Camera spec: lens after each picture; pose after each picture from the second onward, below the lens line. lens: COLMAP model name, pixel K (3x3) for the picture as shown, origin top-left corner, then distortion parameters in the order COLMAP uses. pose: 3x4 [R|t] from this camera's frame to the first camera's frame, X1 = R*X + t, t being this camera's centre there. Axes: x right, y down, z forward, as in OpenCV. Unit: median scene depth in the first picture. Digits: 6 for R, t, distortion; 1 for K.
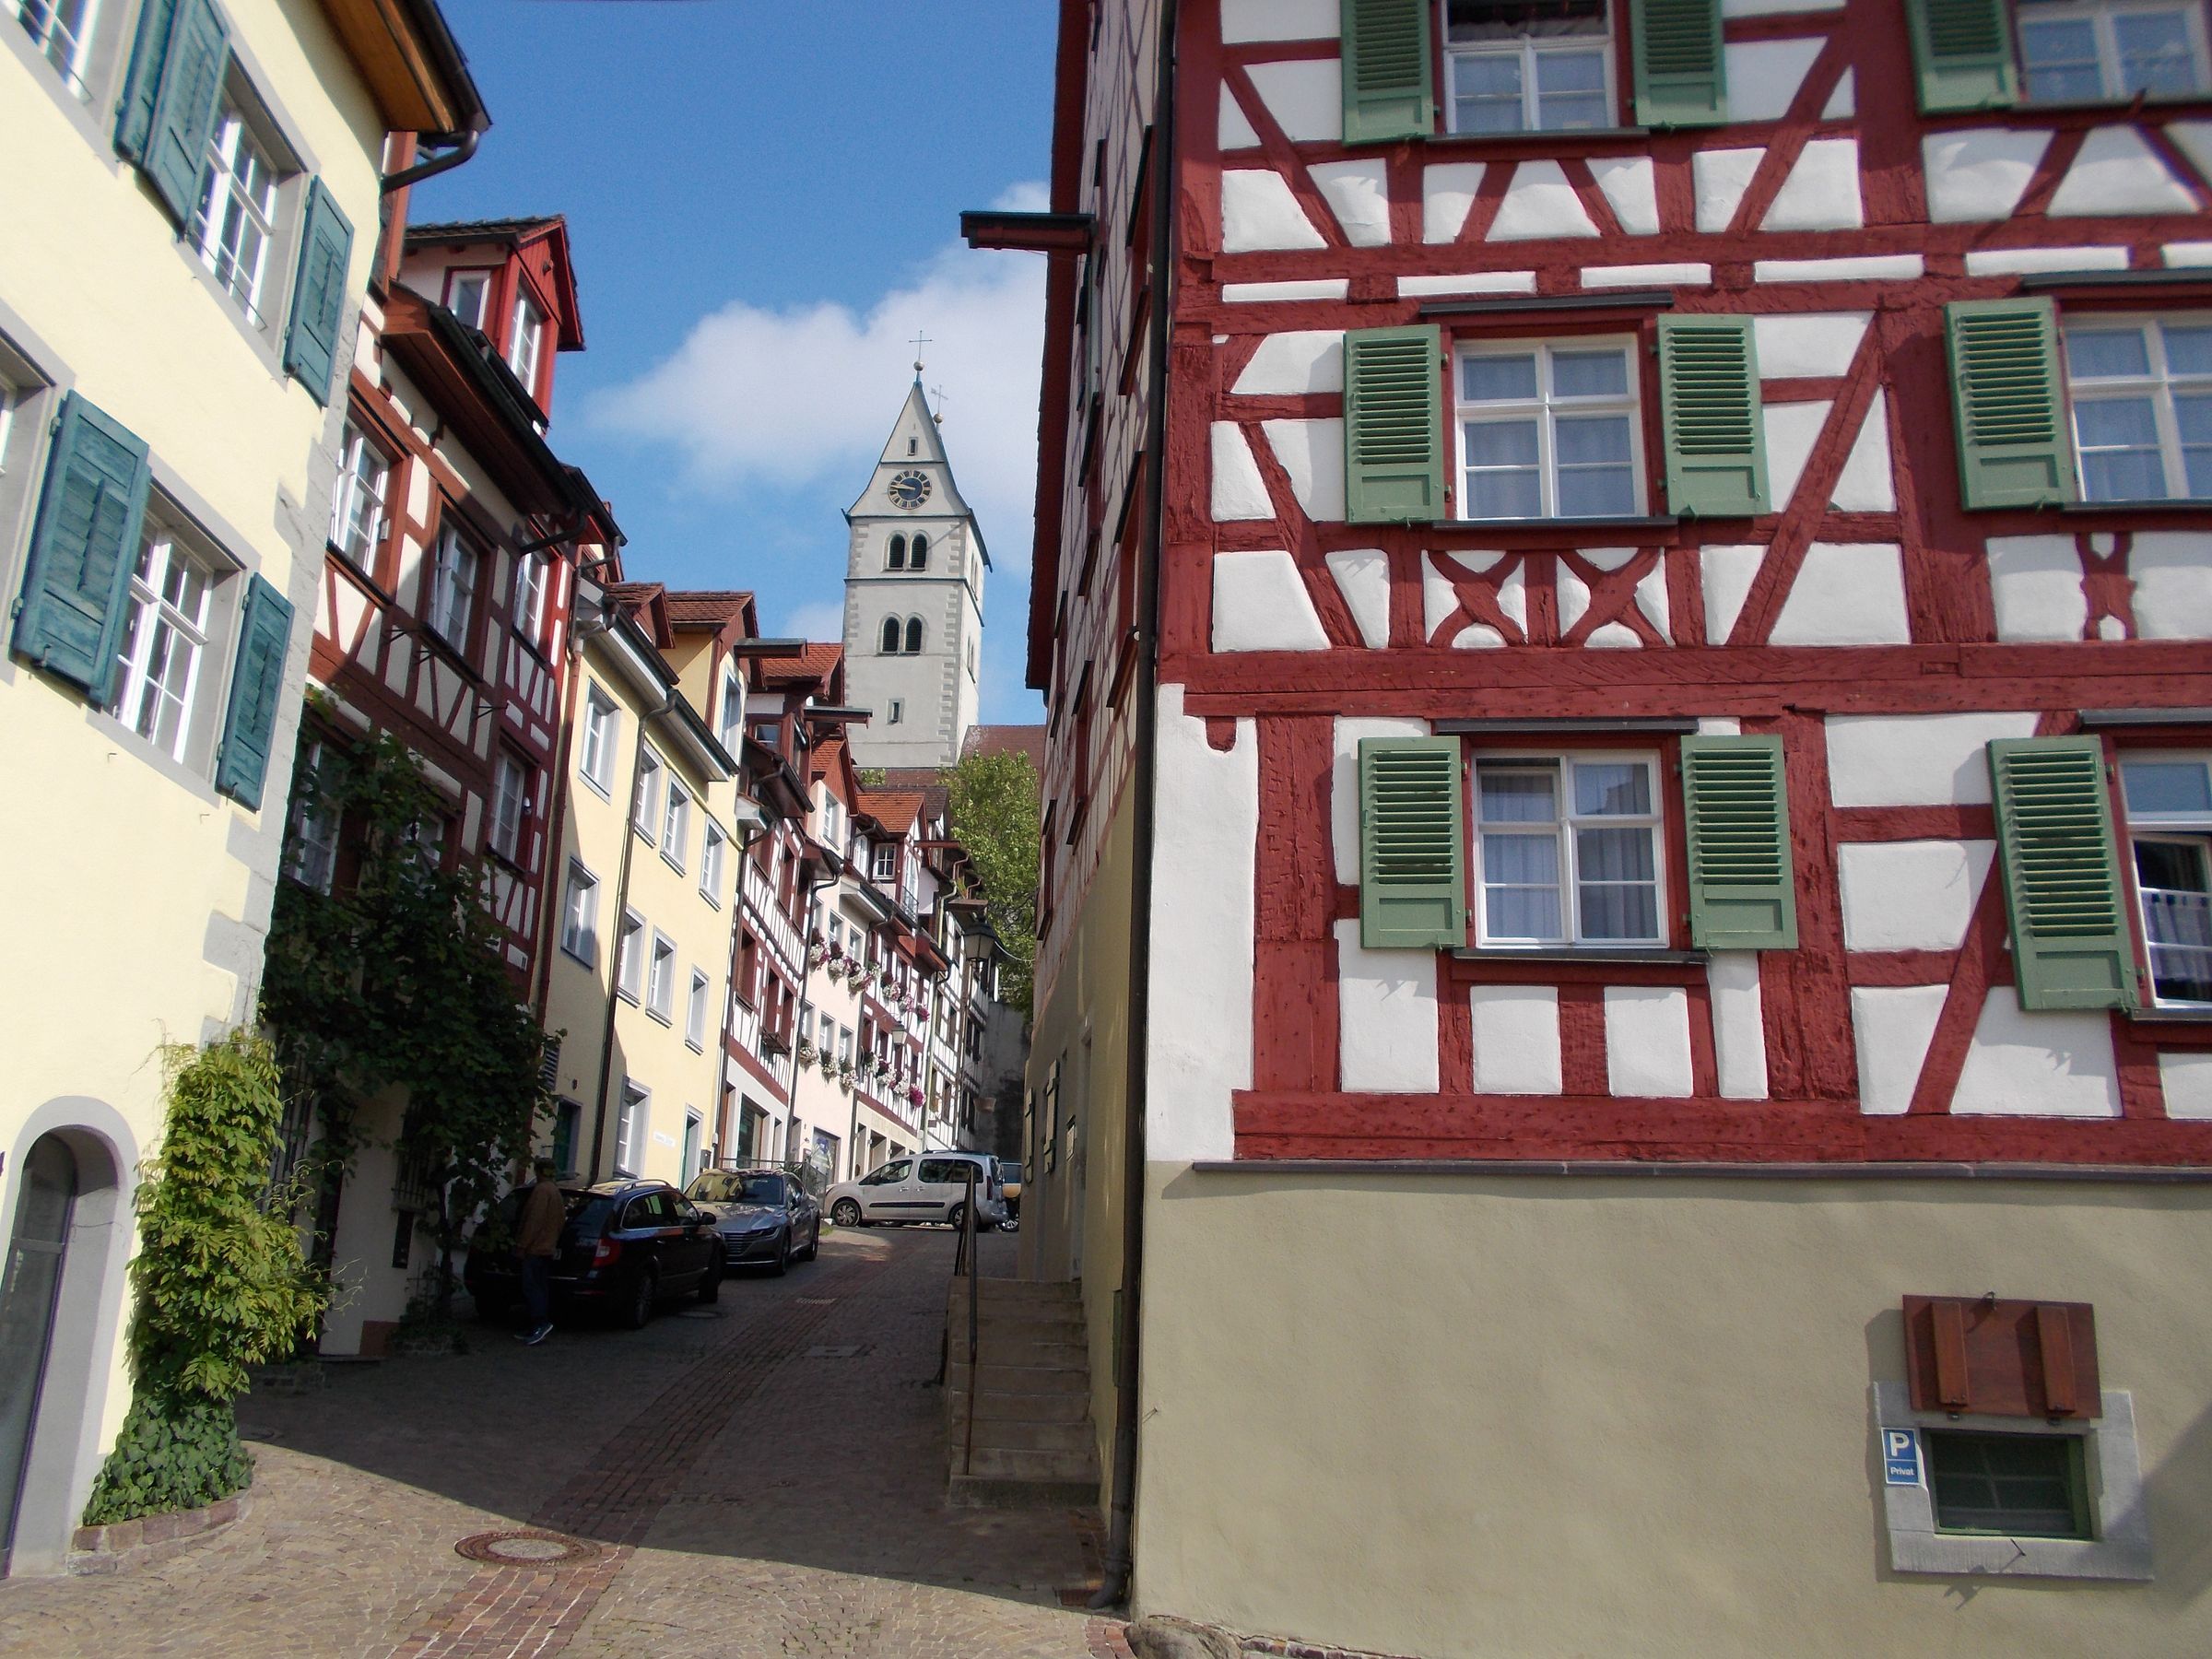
lens RADIAL K [[1943.2, 0, 1130.2], [0, 1943.2, 733.6], [0, 0, 1]] dist [-0.013963, 0.033716]
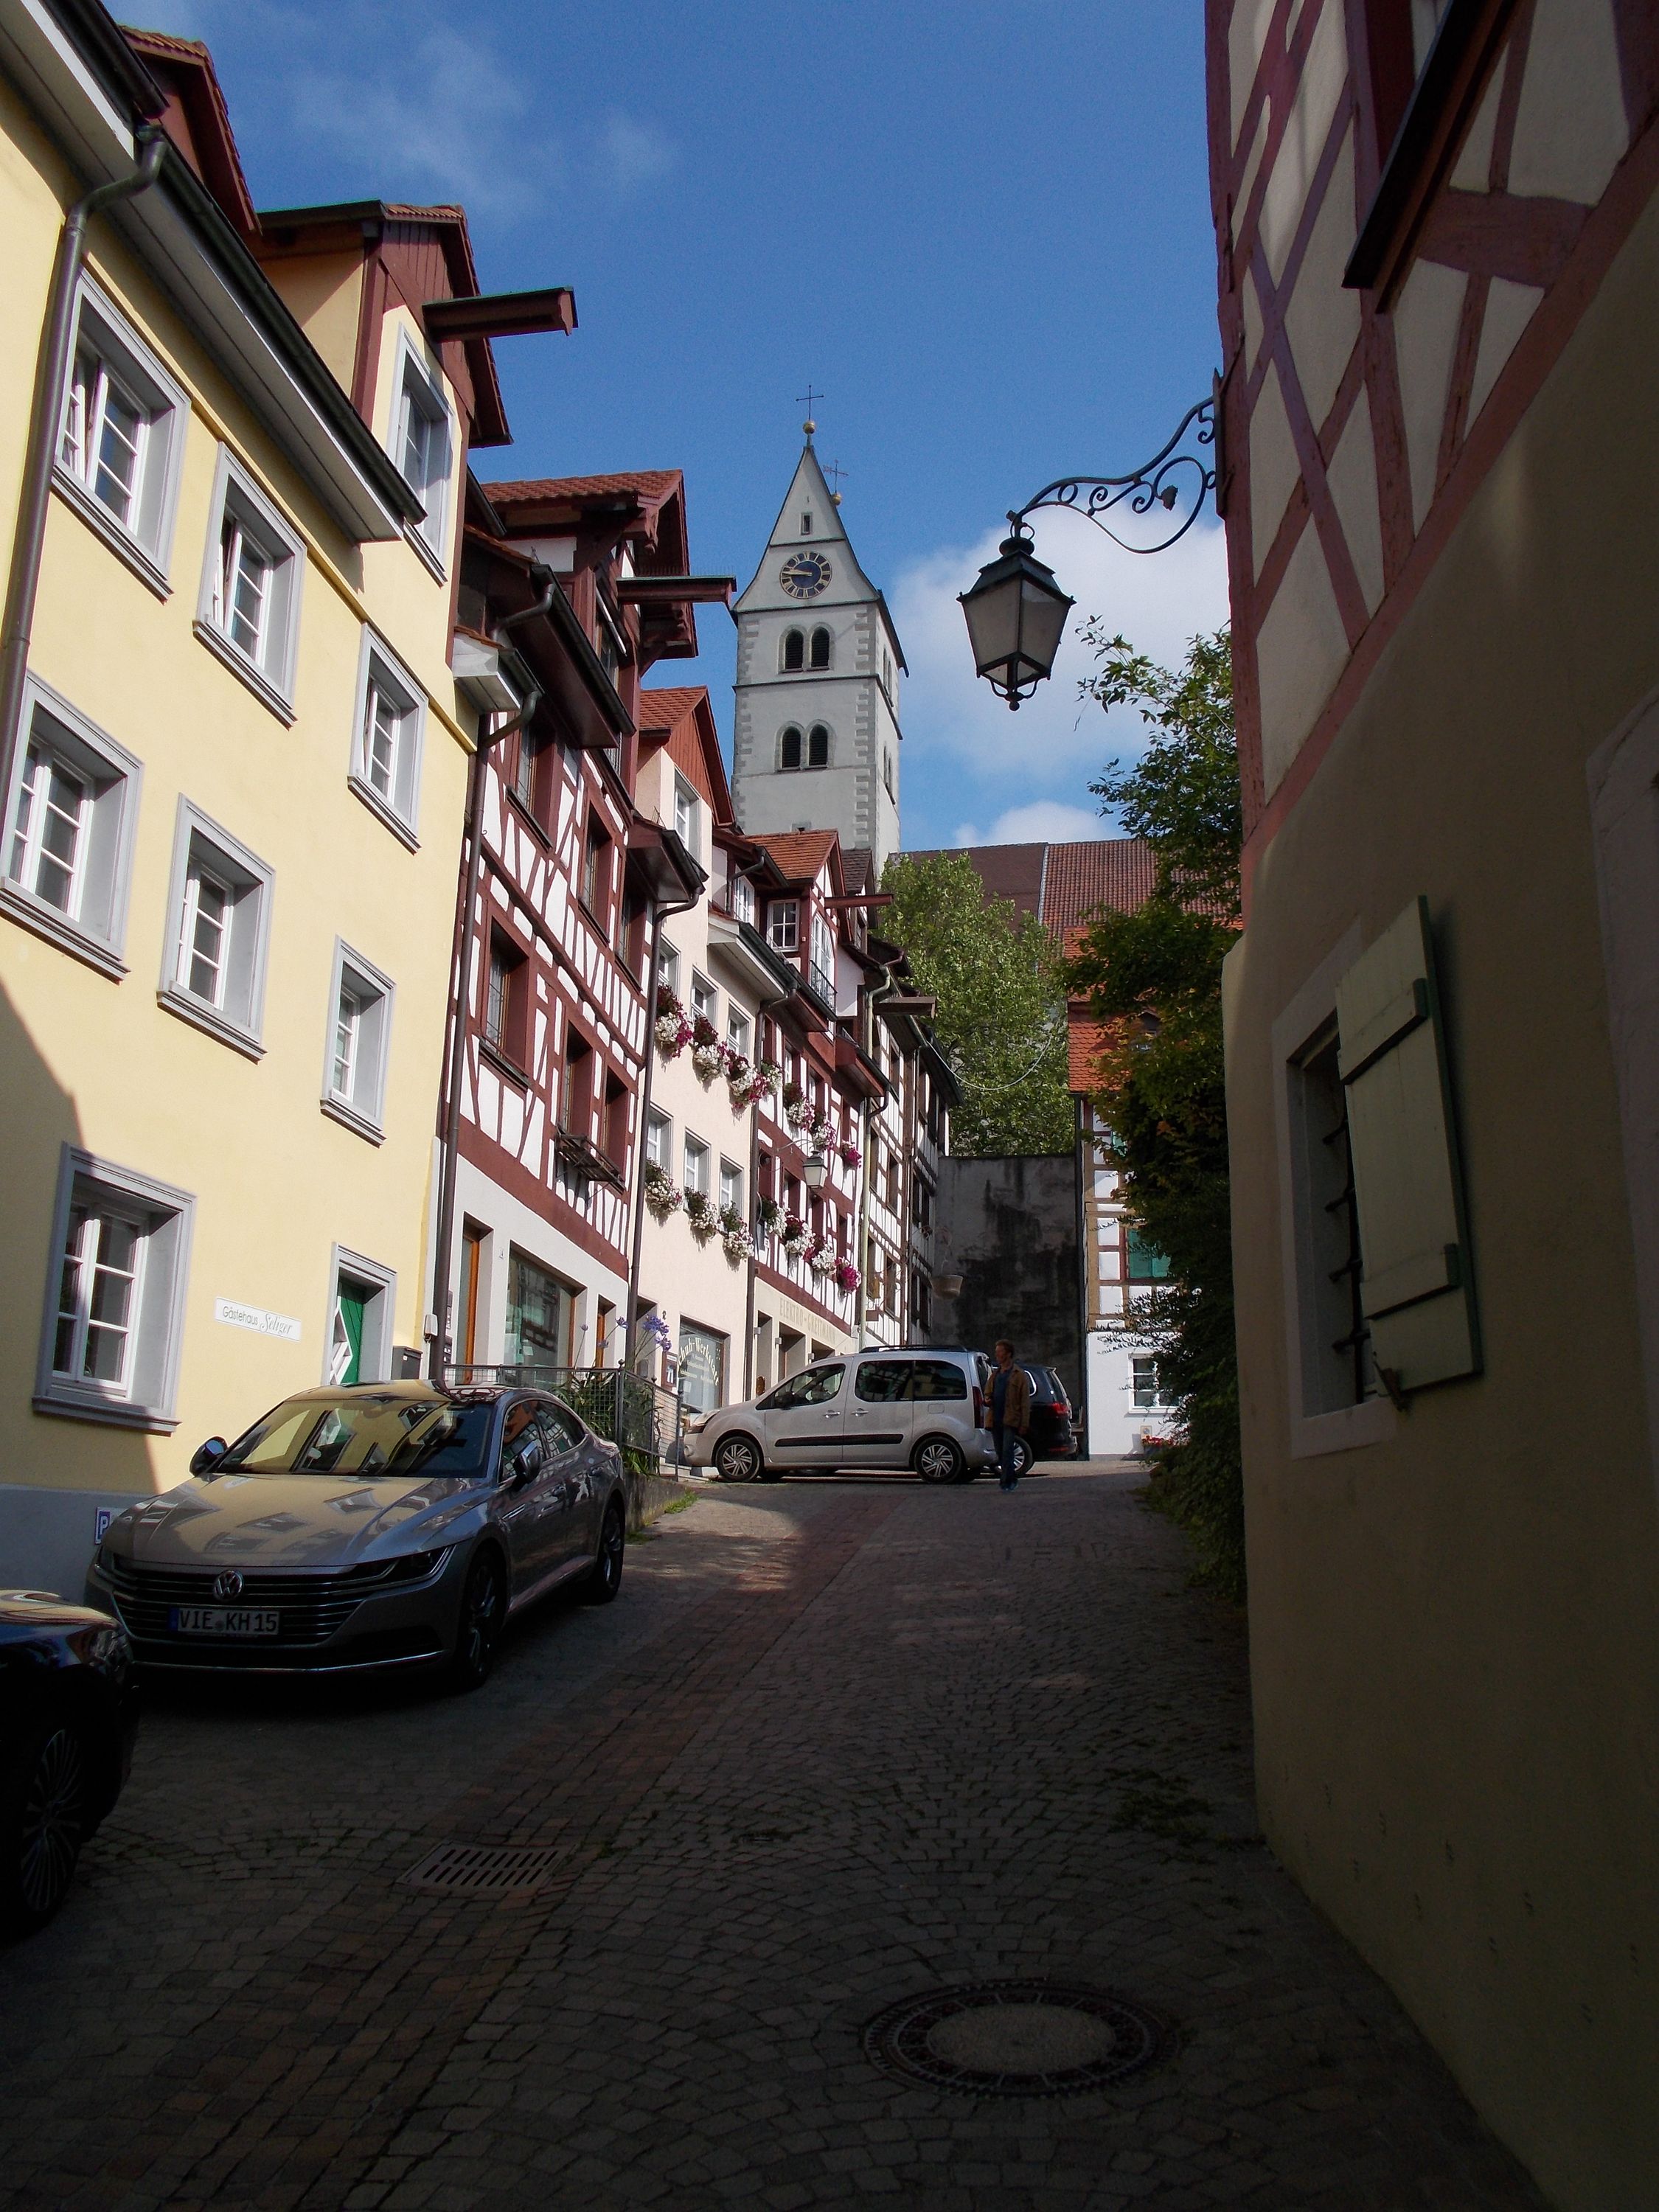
lens RADIAL K [[1943.2, 0, 905.0], [0, 1943.2, 1006.4], [0, 0, 1]] dist [-0.013963, 0.033716]
pose [[0.996313, -0.044750, -0.073192, -0.039036], [0.046855, 0.998529, 0.027287, 0.081975], [0.071863, -0.030616, 0.996945, 0.356349]]
